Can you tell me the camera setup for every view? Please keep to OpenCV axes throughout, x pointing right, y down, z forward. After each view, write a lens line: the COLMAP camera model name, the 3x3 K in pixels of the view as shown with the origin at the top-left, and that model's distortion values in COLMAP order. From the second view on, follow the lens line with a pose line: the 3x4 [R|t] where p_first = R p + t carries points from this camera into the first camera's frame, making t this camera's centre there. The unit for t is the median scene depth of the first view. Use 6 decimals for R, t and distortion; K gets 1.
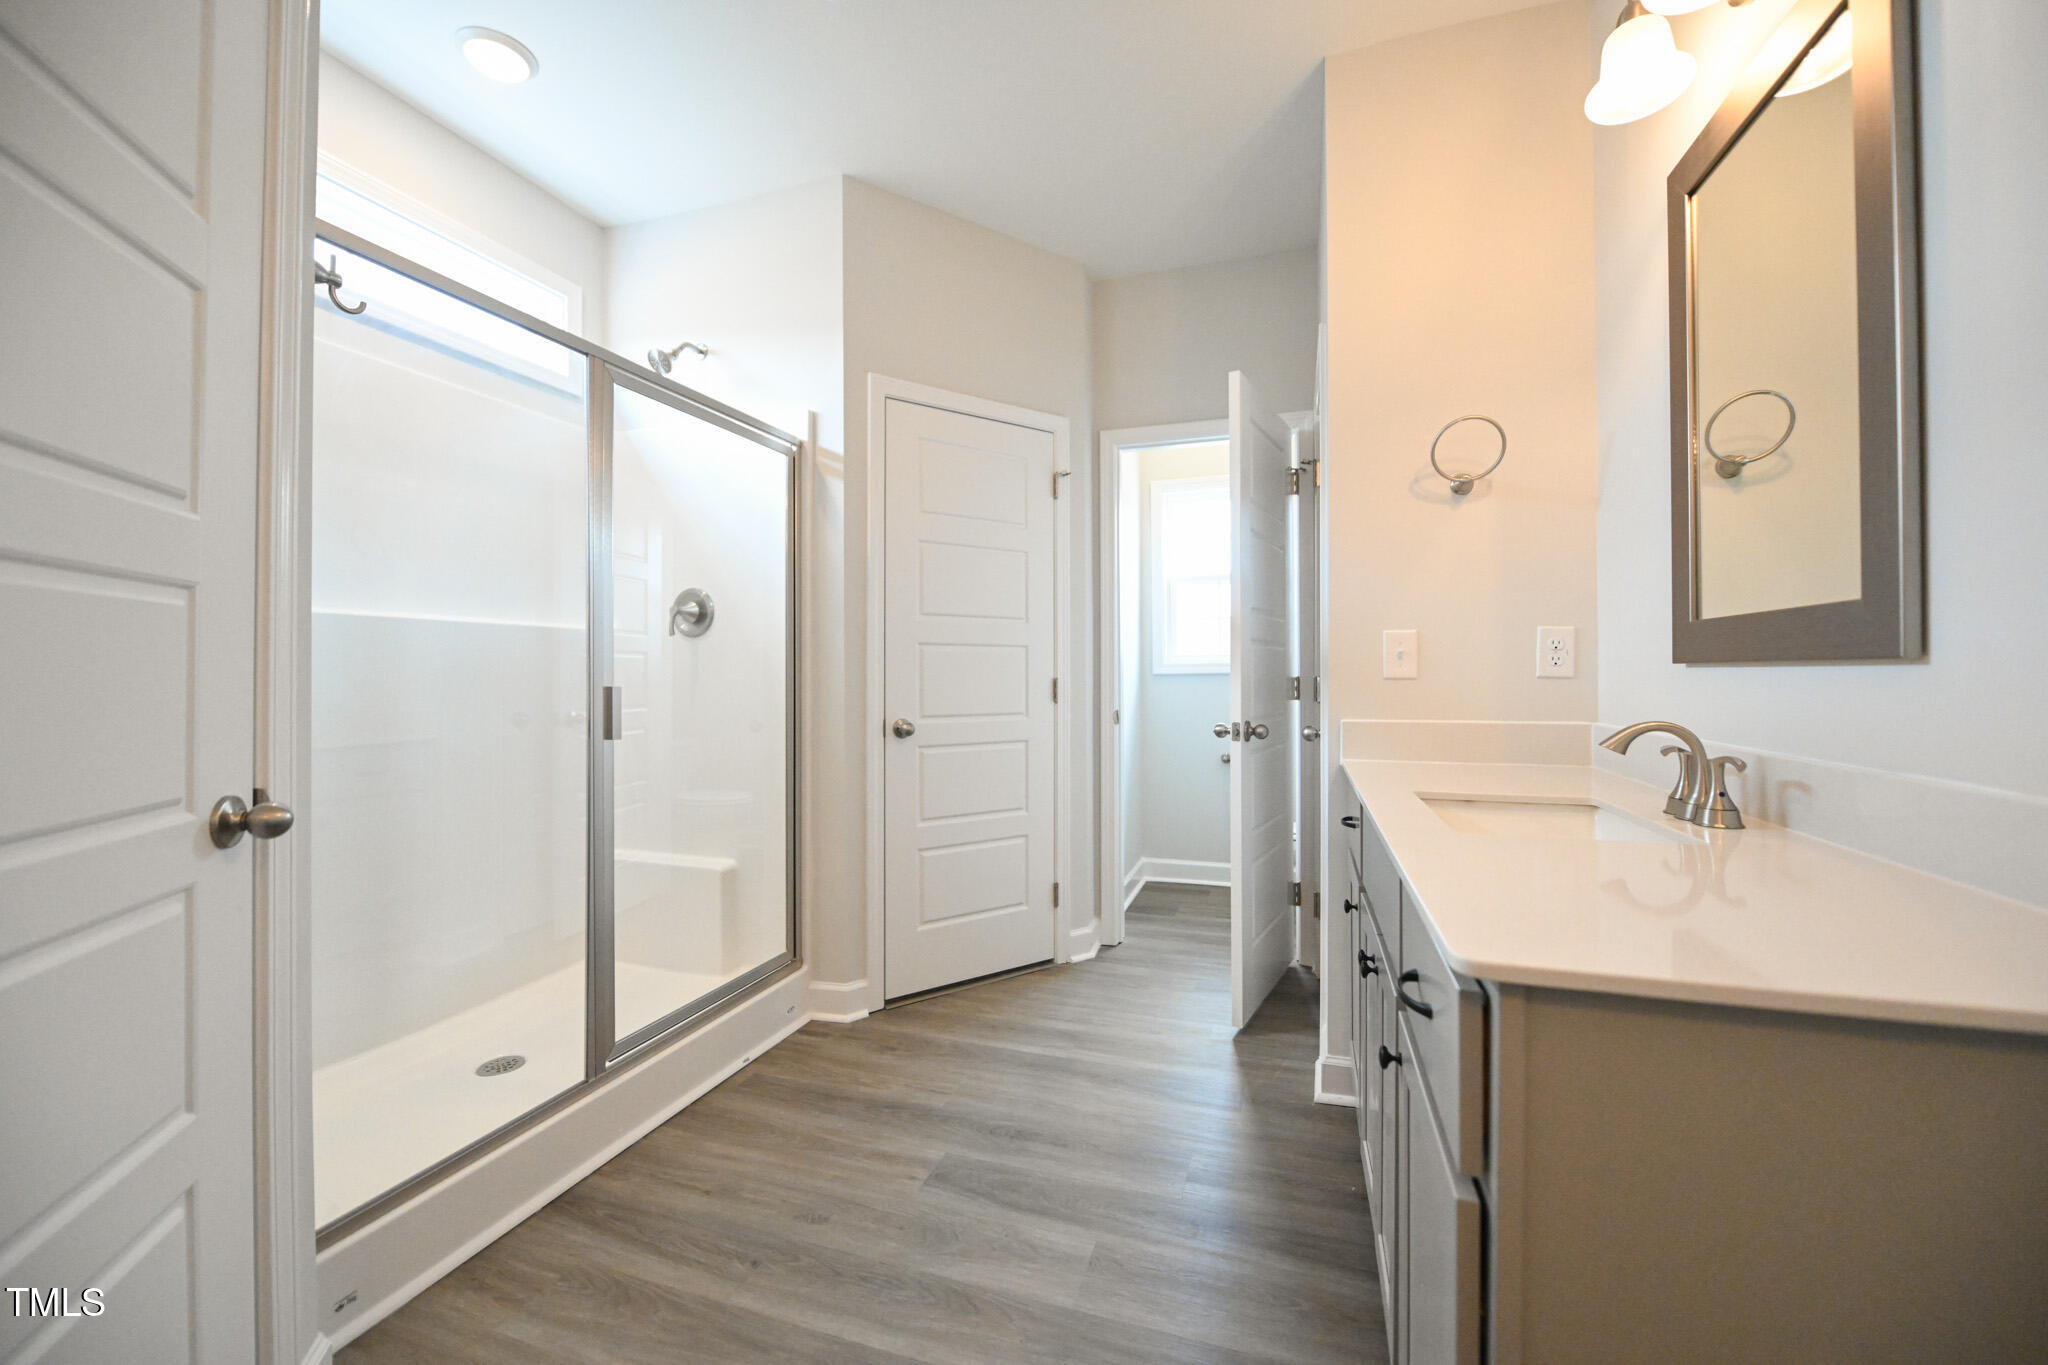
lens RADIAL K [[817.2, 0, 1025.7], [0, 817.2, 674.2], [0, 0, 1]] dist [-0.007024, -0.000101]
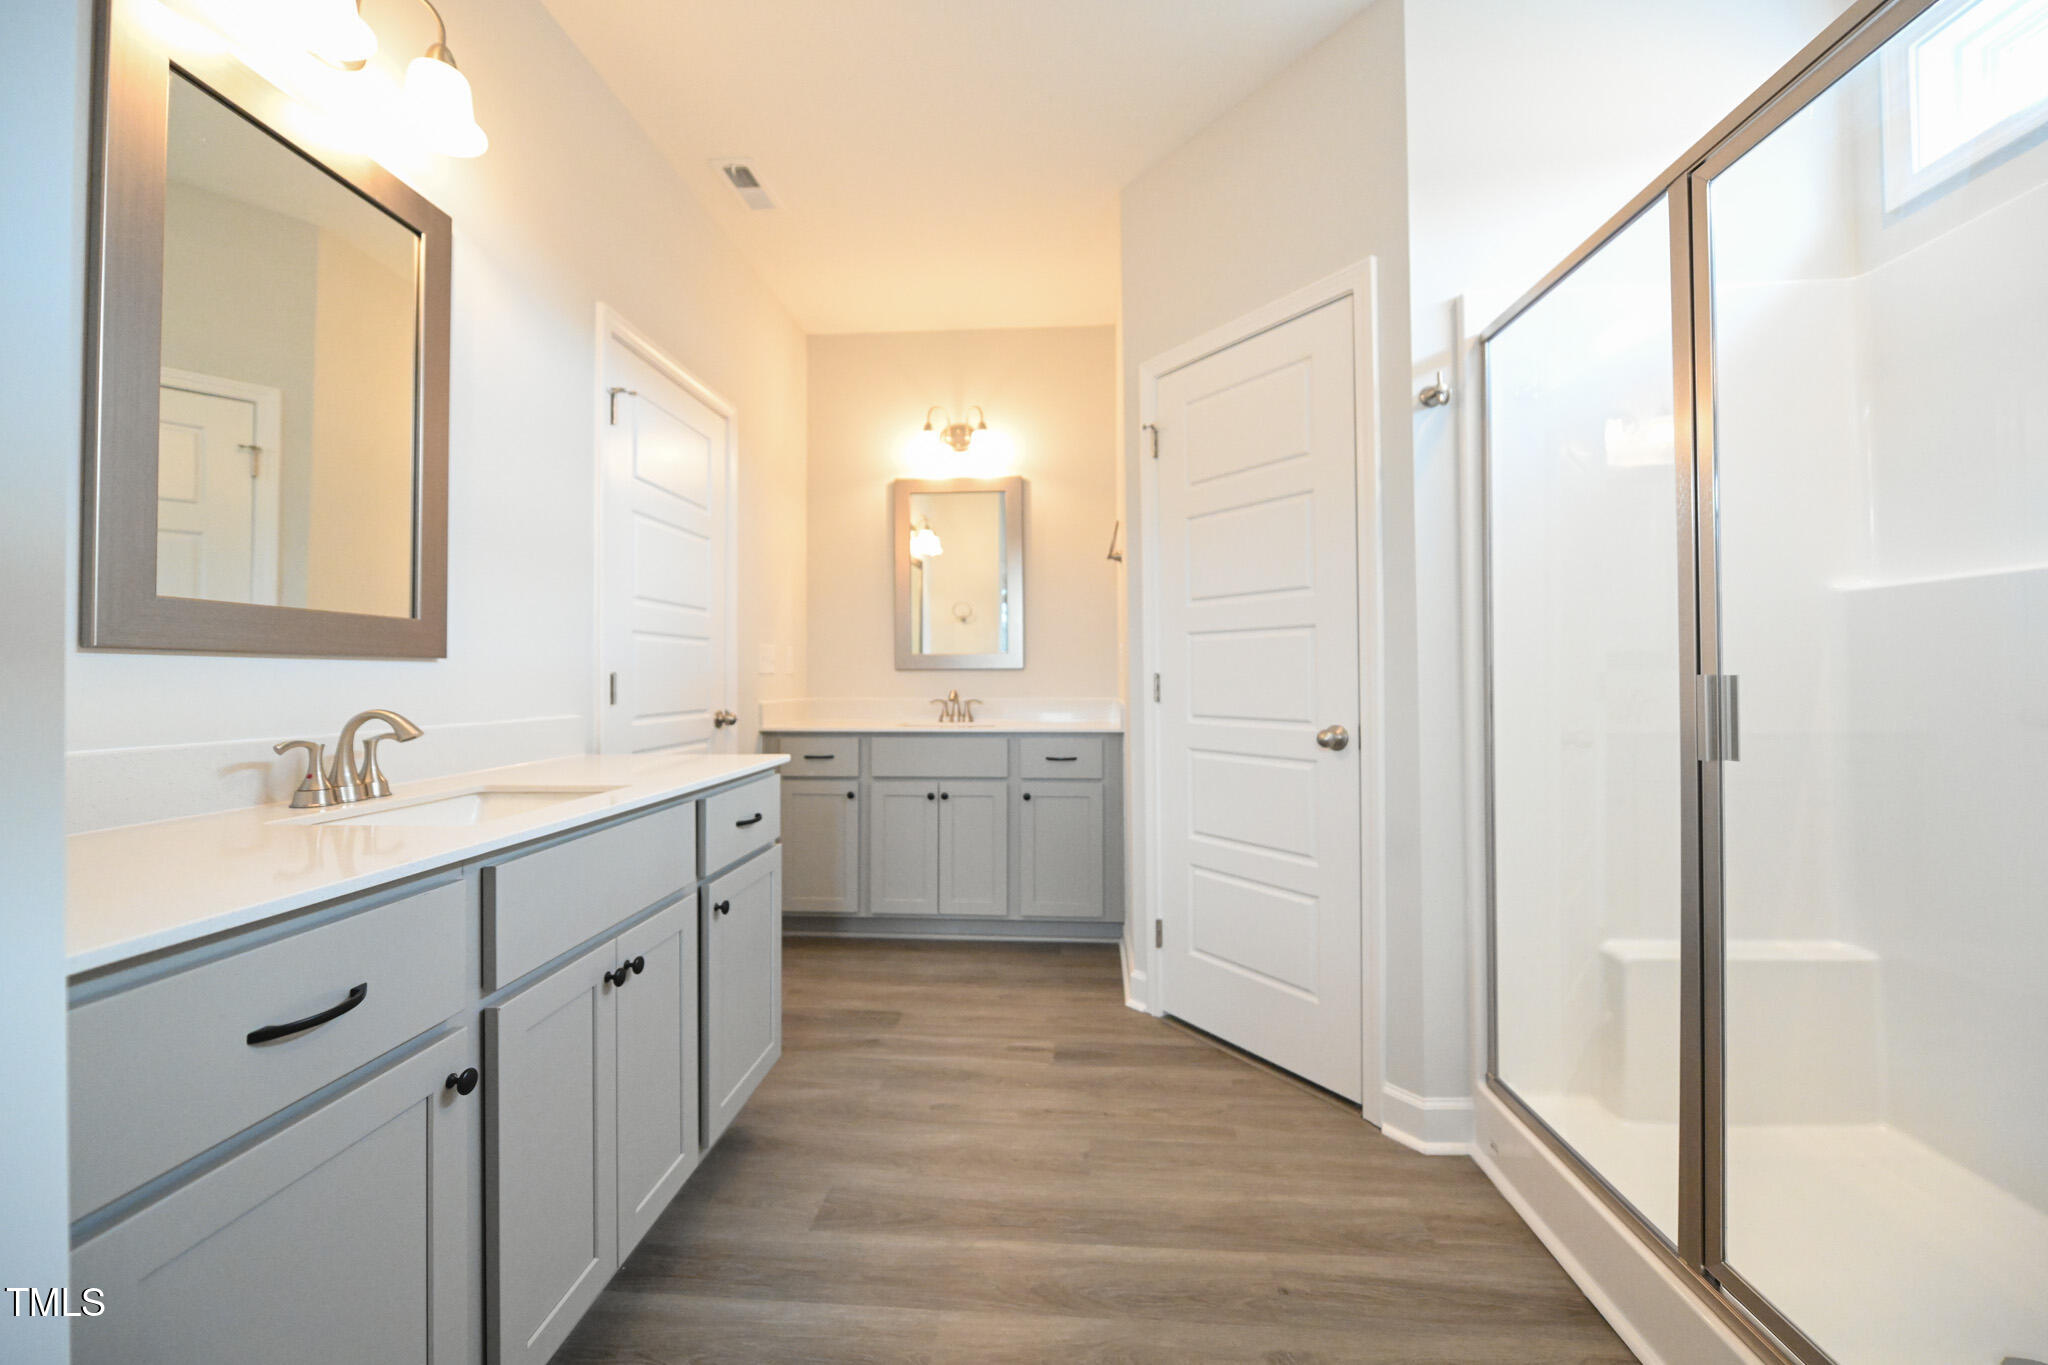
lens RADIAL K [[817.2, 0, 1022.4], [0, 817.2, 675.1], [0, 0, 1]] dist [-0.007024, -0.000101]
pose [[-0.965060, 0.005428, -0.261972, 0.221794], [0.006787, 0.999968, -0.004283, 0.023227], [0.261940, -0.005911, -0.965066, 2.048007]]
